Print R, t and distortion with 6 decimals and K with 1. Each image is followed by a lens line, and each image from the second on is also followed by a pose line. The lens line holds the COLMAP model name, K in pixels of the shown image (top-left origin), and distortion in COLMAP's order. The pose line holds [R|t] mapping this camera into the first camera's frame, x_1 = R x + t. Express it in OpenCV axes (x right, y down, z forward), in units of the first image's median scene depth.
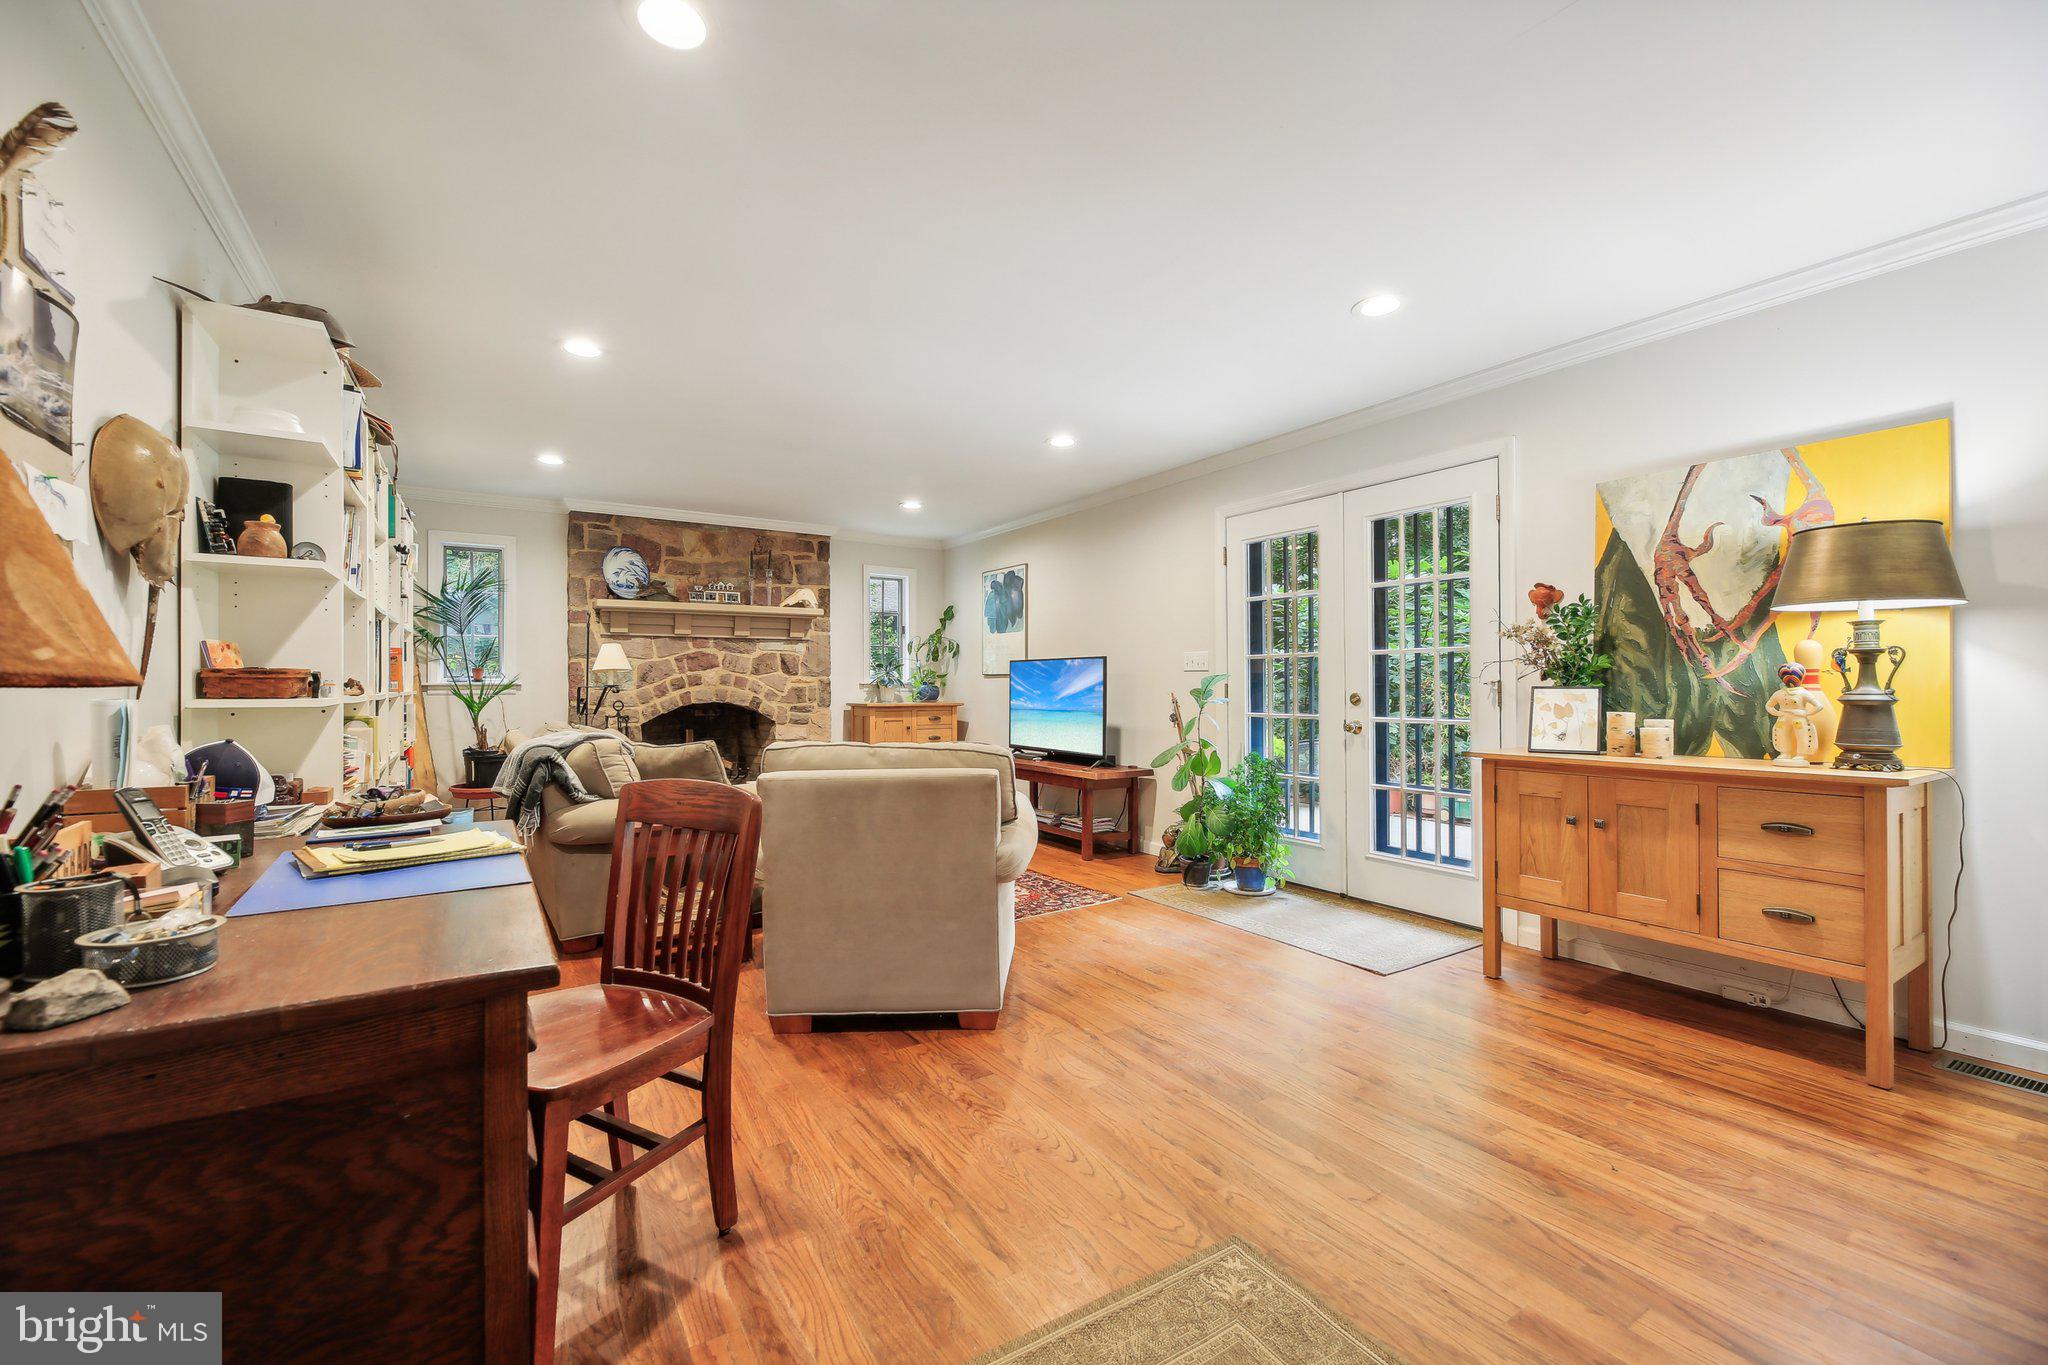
lens RADIAL K [[842.4, 0, 1013.5], [0, 842.4, 681.5], [0, 0, 1]] dist [-0.004648, -0.000269]
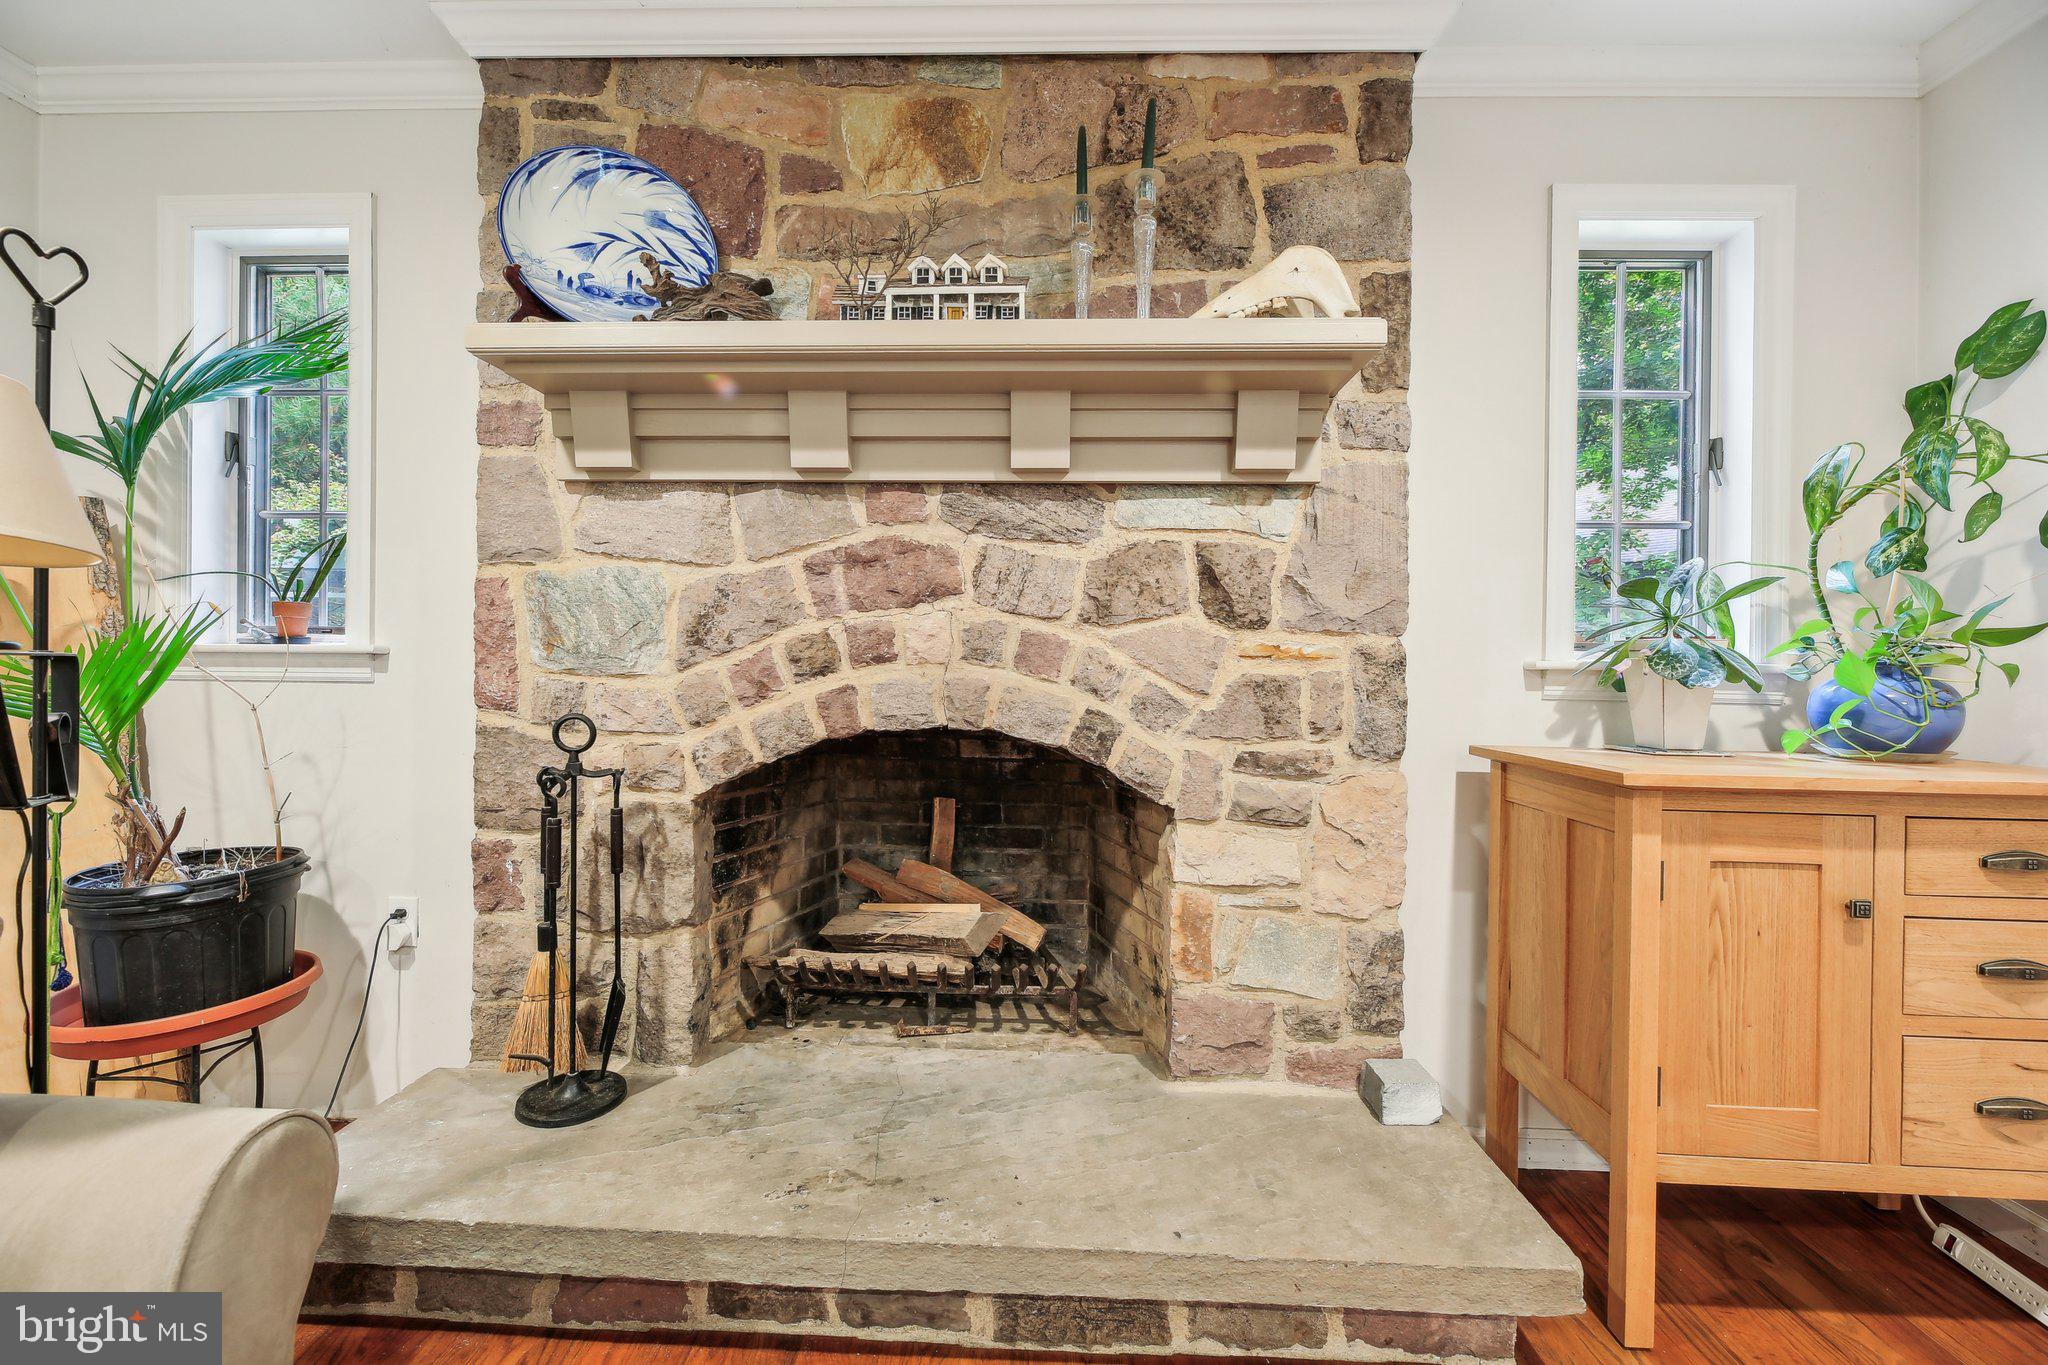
lens RADIAL K [[842.4, 0, 1011.9], [0, 842.4, 679.4], [0, 0, 1]] dist [-0.004648, -0.000269]
pose [[0.822223, 0.016983, -0.568912, -0.181826], [-0.015236, 0.999853, 0.007828, 0.006612], [0.568962, 0.002231, 0.822361, 0.774753]]
